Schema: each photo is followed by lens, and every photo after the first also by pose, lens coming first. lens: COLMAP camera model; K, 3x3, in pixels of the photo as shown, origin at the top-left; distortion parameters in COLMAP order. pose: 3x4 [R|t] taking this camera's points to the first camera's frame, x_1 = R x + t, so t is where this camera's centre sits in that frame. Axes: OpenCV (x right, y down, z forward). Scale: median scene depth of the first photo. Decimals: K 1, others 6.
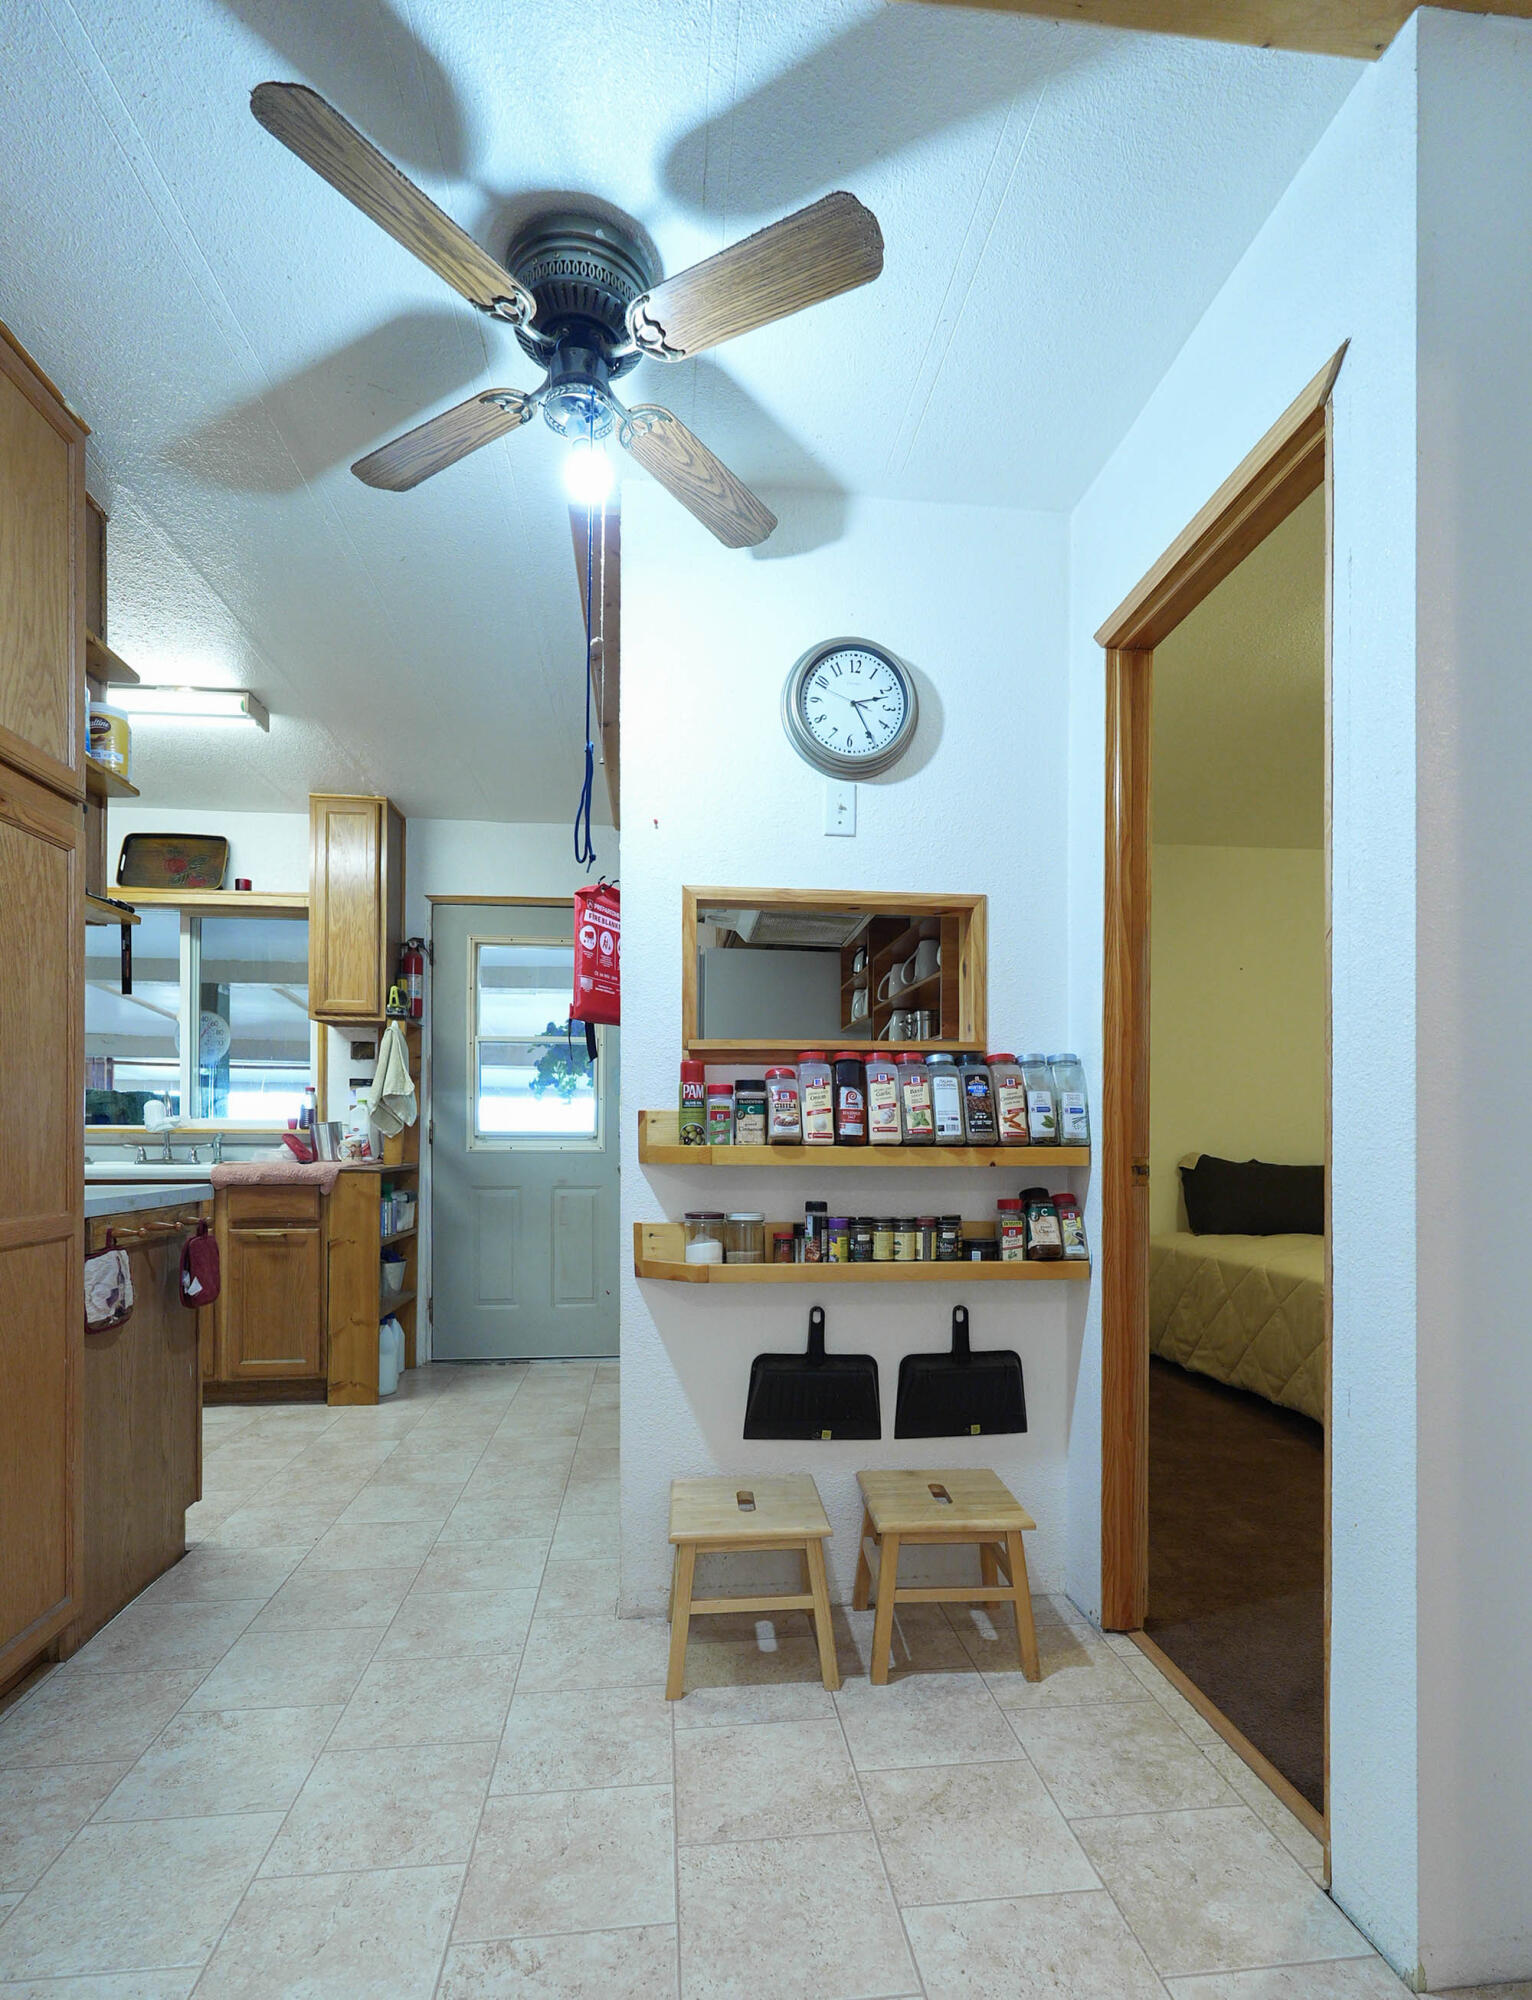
lens RADIAL K [[998.8, 0, 765.1], [0, 998.8, 1127.9], [0, 0, 1]] dist [0.001826, 0.000548]
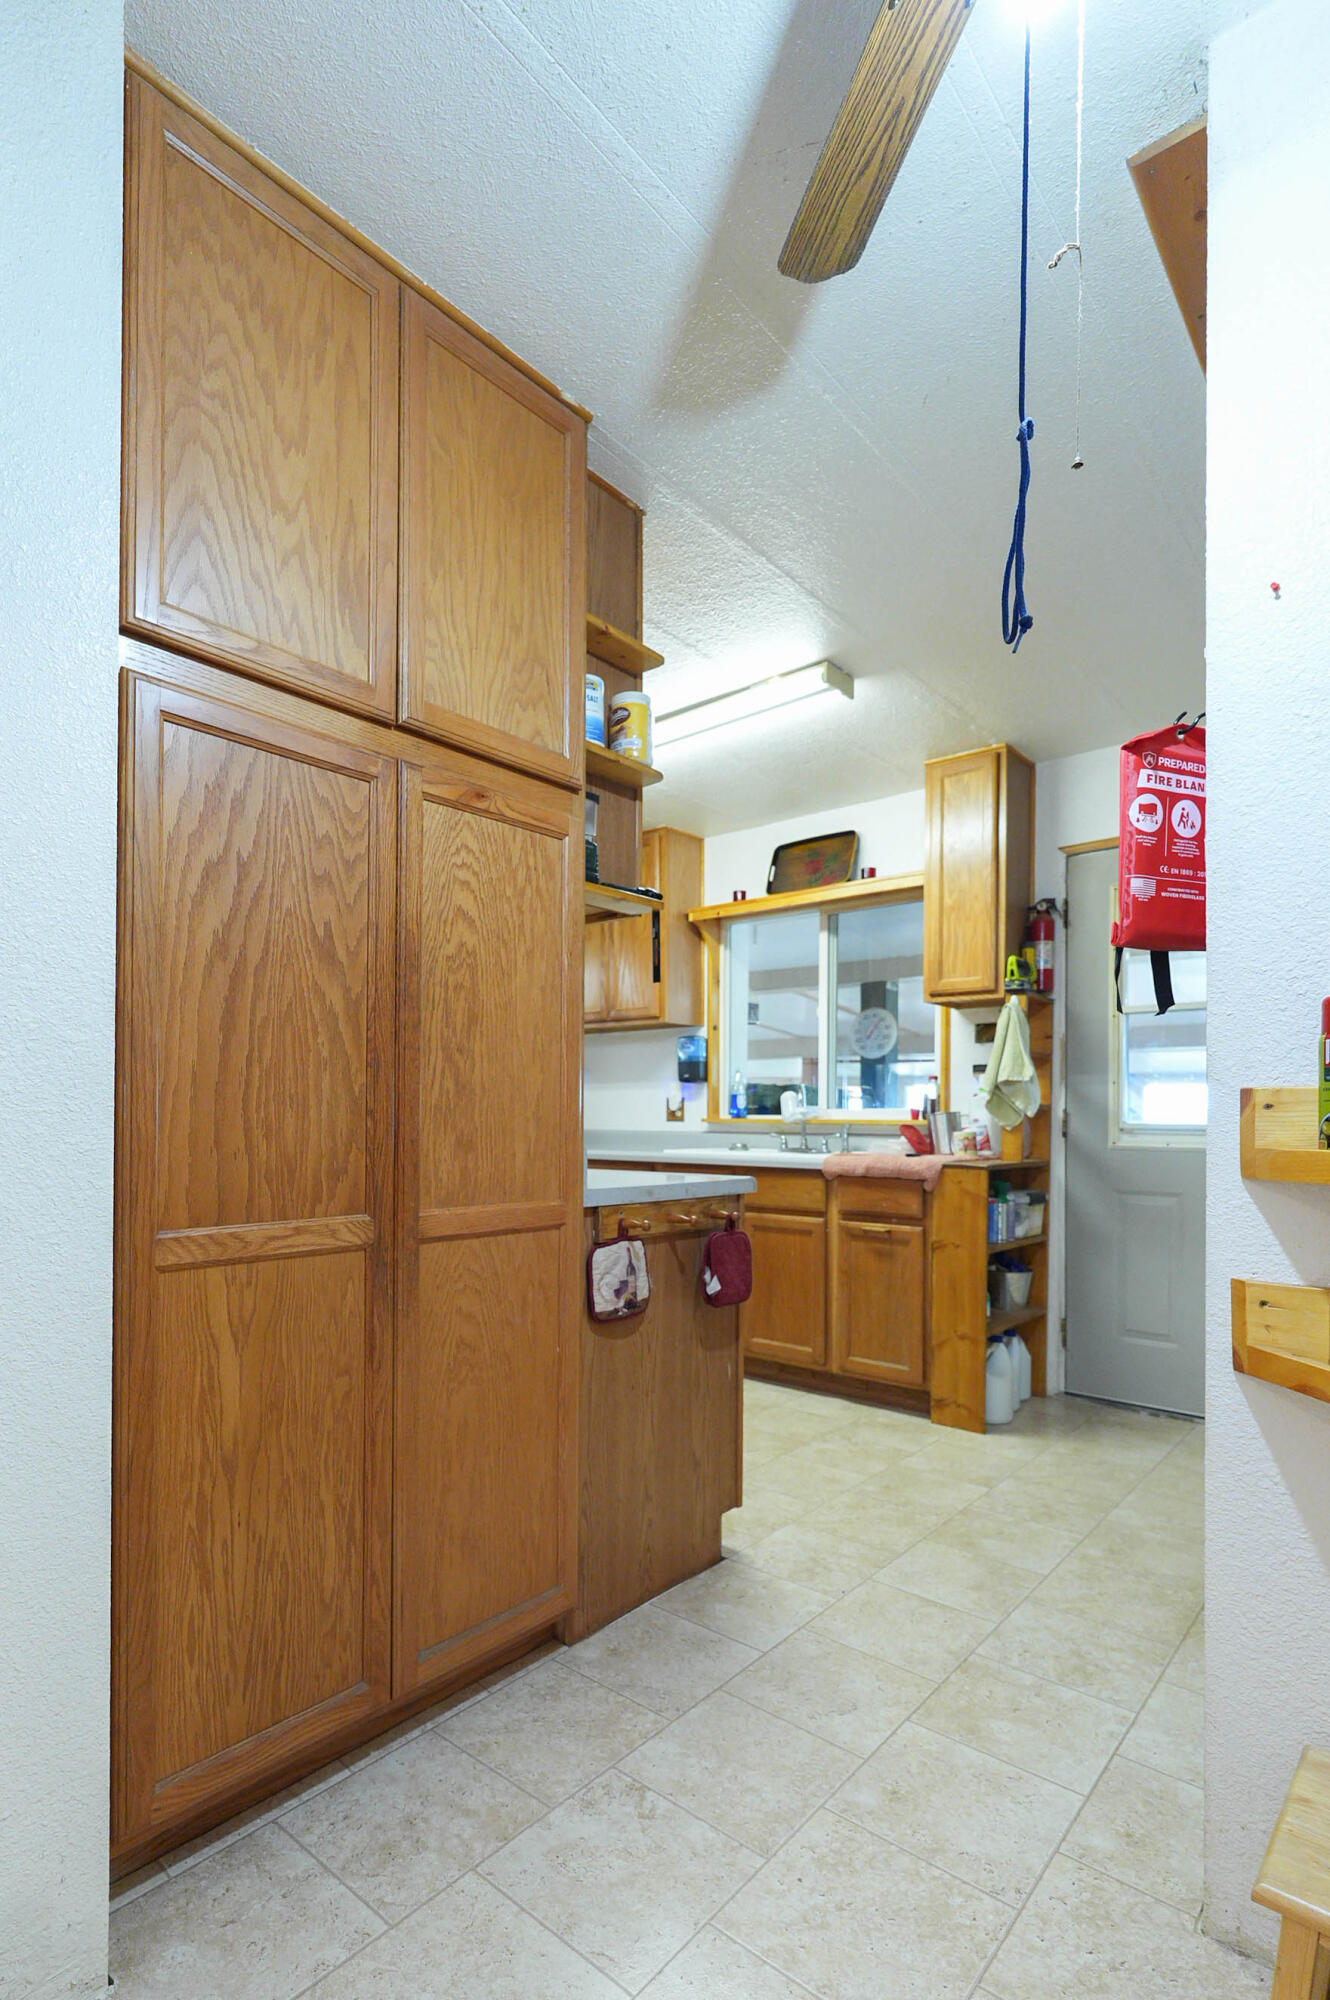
lens RADIAL K [[966.7, 0, 618.7], [0, 966.7, 1113.8], [0, 0, 1]] dist [0.001510, -0.000658]
pose [[0.668617, -0.000814, -0.743606, 0.044358], [-0.003596, 0.999984, -0.004328, 0.001037], [0.743598, 0.005568, 0.668604, 0.292827]]
